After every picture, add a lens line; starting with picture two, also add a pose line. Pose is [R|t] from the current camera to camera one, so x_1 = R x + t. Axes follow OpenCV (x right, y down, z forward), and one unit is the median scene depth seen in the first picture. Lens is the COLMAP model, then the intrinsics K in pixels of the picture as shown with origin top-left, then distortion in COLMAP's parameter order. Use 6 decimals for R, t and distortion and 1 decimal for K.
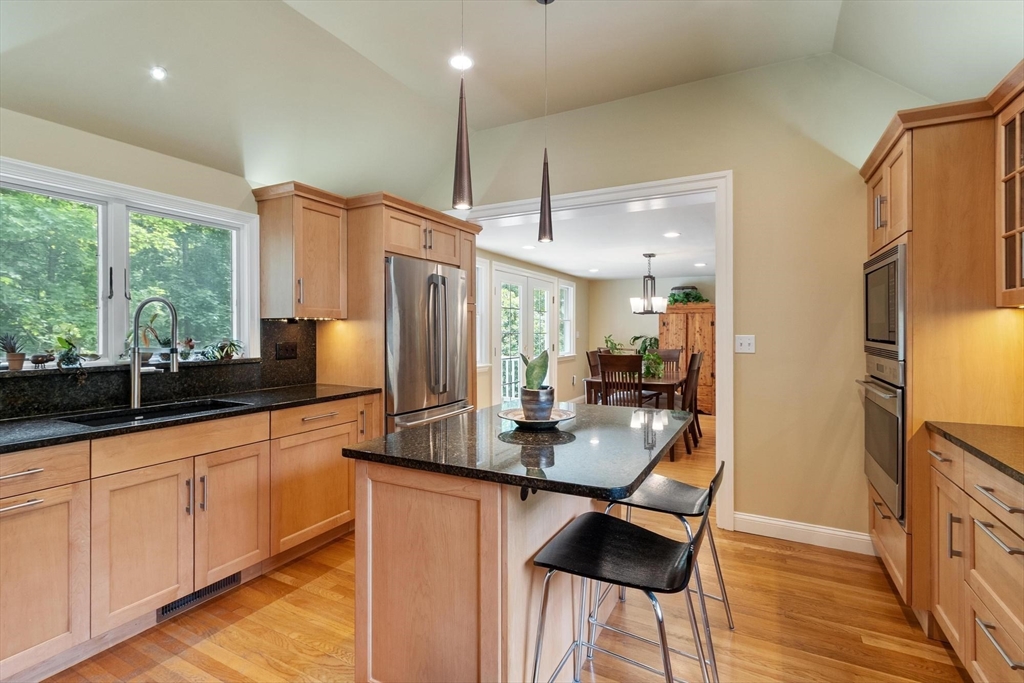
lens RADIAL K [[484.3, 0, 508.5], [0, 484.3, 330.4], [0, 0, 1]] dist [-0.004364, -0.001219]
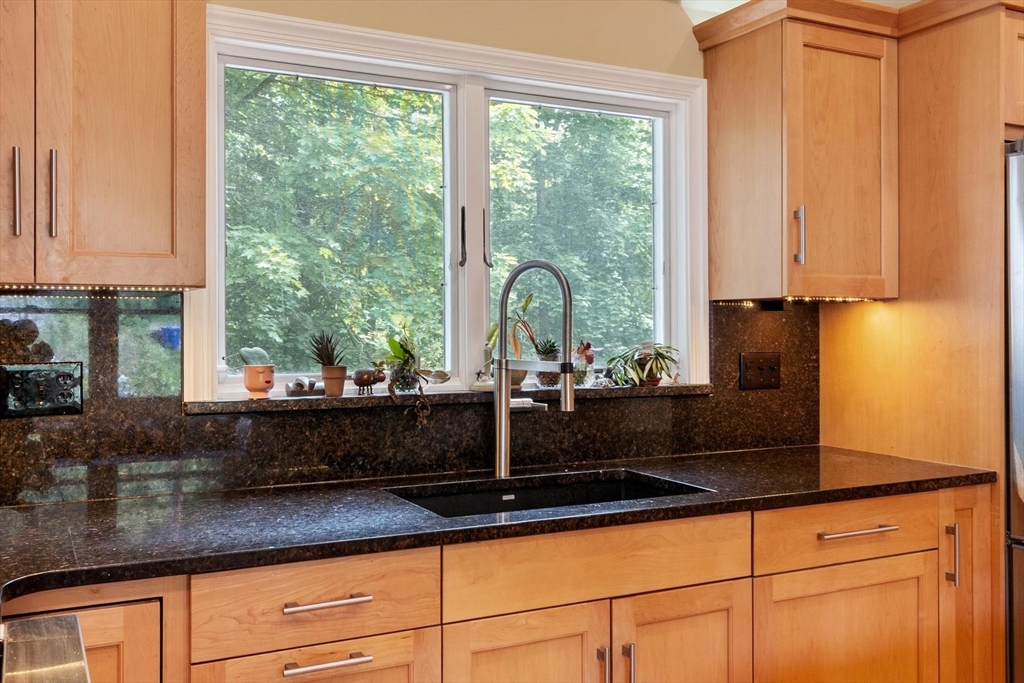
lens RADIAL K [[945.2, 0, 512.0], [0, 945.2, 341.5], [0, 0, 1]] dist [0.005881, -0.003703]
pose [[0.818117, 0.009627, -0.574972, -0.176241], [-0.000080, 0.999862, 0.016627, -0.000223], [0.575052, -0.013557, 0.818004, 0.174740]]
